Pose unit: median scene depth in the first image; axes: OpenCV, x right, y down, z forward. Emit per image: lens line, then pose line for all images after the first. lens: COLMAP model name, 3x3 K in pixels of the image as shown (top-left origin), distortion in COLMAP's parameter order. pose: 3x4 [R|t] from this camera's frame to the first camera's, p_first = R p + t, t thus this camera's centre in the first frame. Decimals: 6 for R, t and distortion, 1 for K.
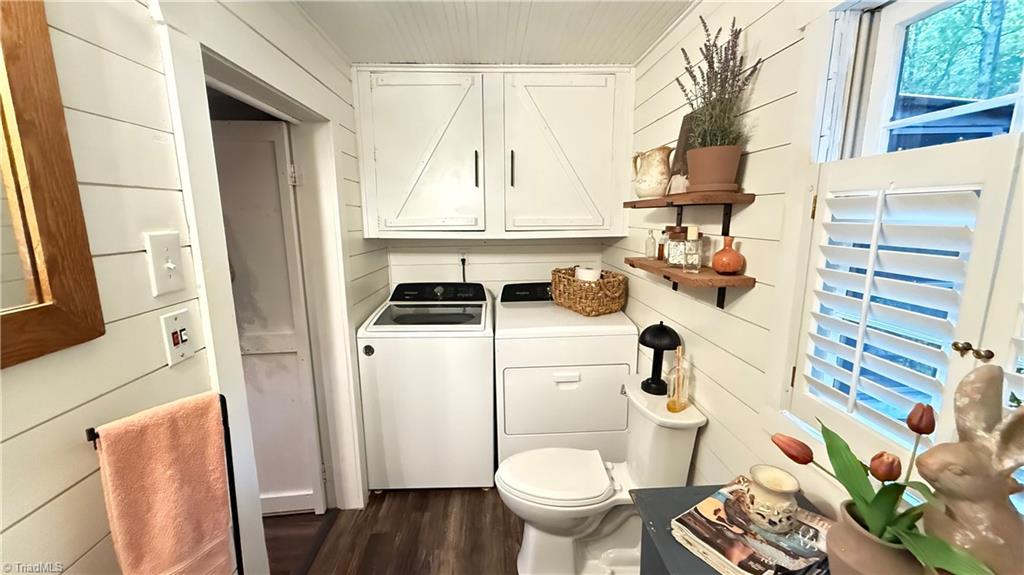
lens RADIAL K [[409.3, 0, 511.6], [0, 409.3, 286.4], [0, 0, 1]] dist [0.001030, -0.000023]
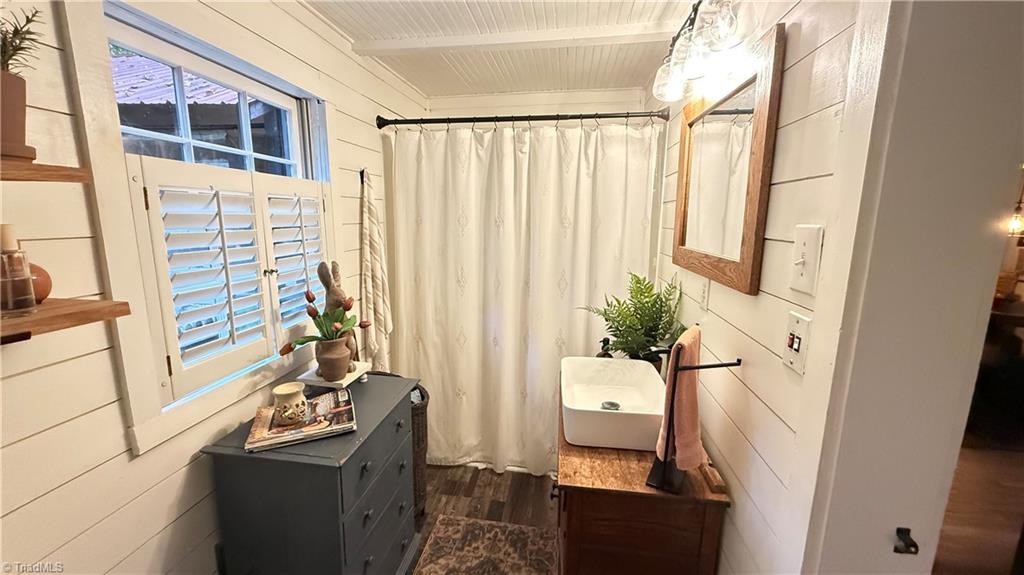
lens RADIAL K [[409.3, 0, 509.7], [0, 409.3, 286.4], [0, 0, 1]] dist [0.001030, -0.000023]
pose [[-0.980633, -0.035748, 0.192566, -0.381720], [0.032954, 0.939069, 0.342146, -0.330493], [-0.193064, 0.341865, -0.919703, 1.975712]]
